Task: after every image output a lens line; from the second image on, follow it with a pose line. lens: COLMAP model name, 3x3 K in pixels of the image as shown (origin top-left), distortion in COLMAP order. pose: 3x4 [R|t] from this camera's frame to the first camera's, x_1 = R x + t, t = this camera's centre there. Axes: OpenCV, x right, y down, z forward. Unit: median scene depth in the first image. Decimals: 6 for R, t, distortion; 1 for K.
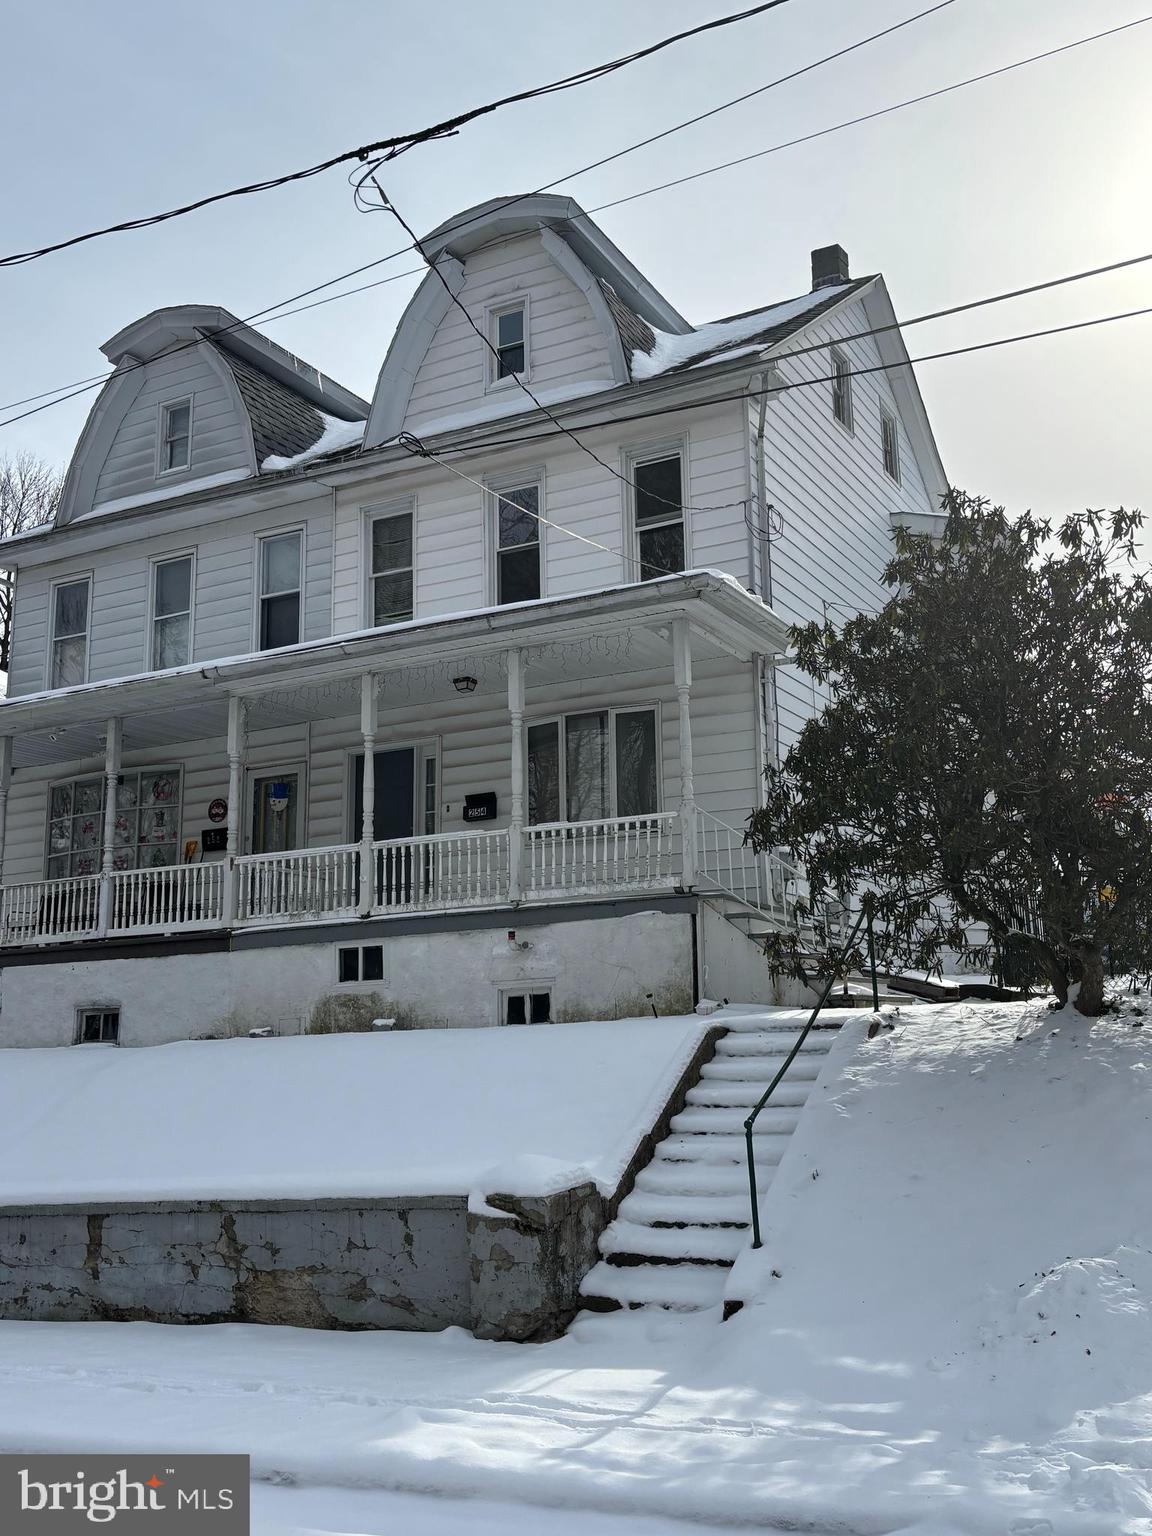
lens RADIAL K [[1603.5, 0, 574.6], [0, 1603.5, 759.5], [0, 0, 1]] dist [0.142260, 0.000000]
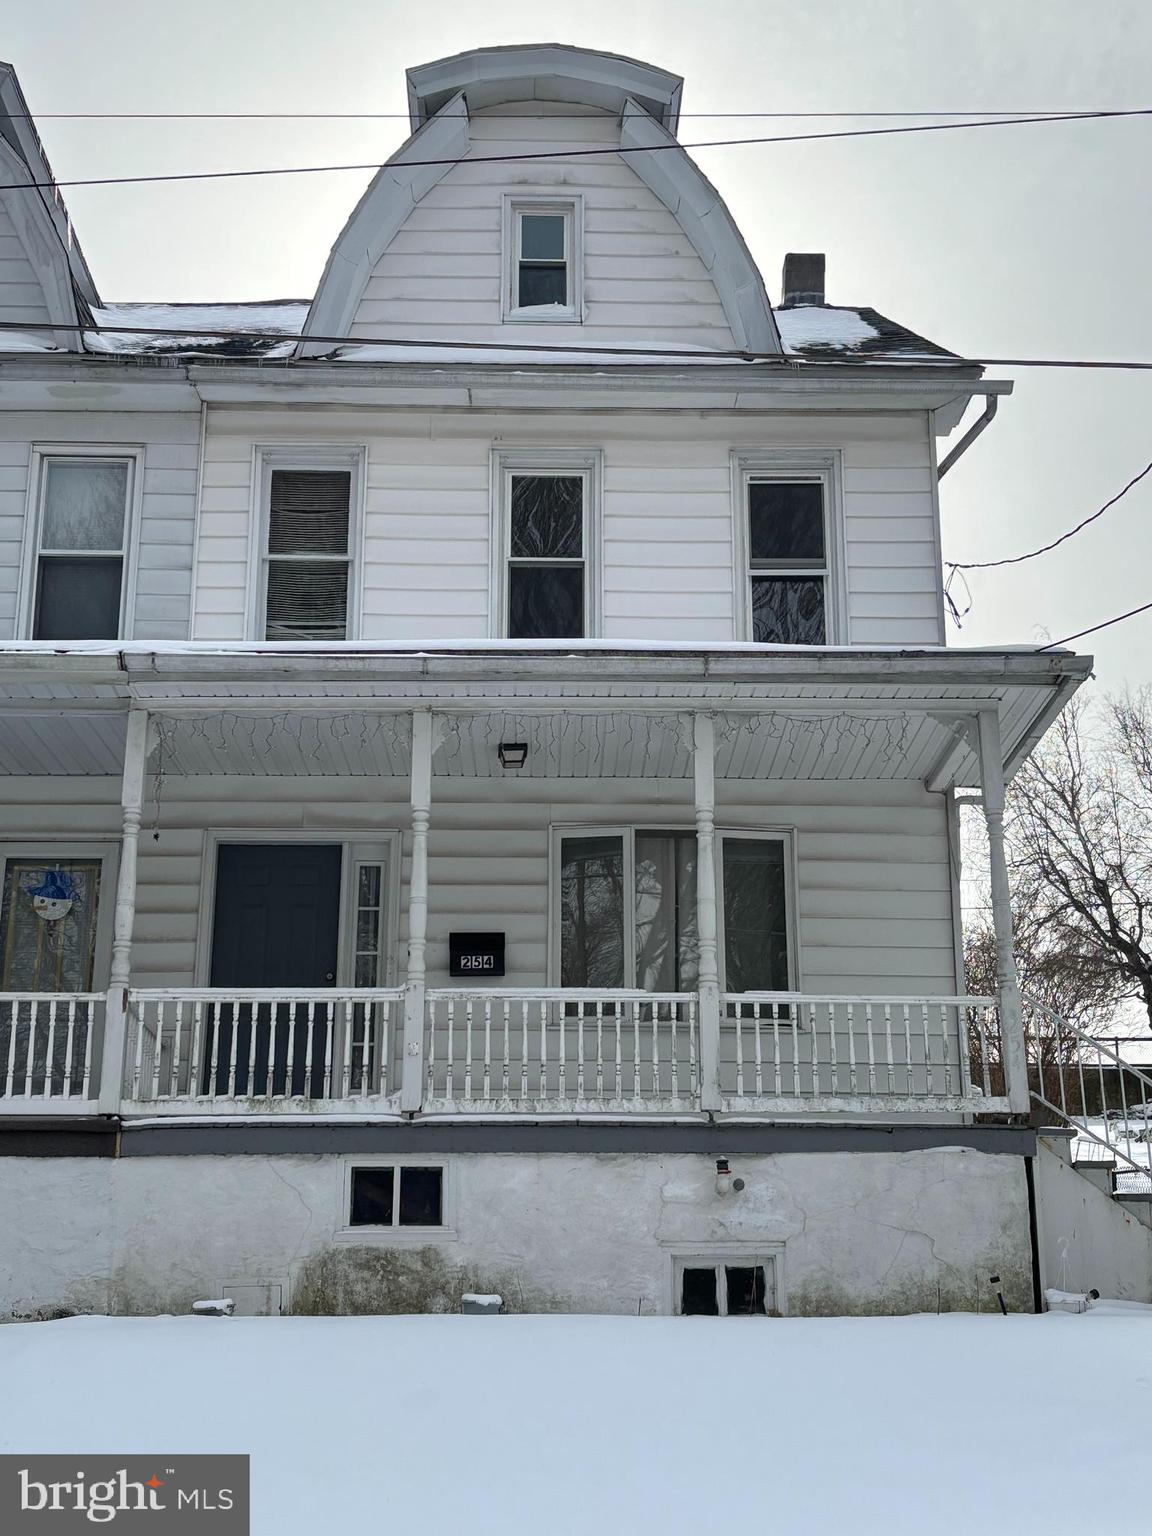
lens RADIAL K [[2119.3, 0, 576.8], [0, 2119.3, 771.6], [0, 0, 1]] dist [0.107779, 0.000000]
pose [[0.865235, 0.163221, 0.474055, -0.449577], [-0.117281, 0.985182, -0.125147, 0.061739], [-0.487457, 0.052683, 0.871556, 0.275503]]
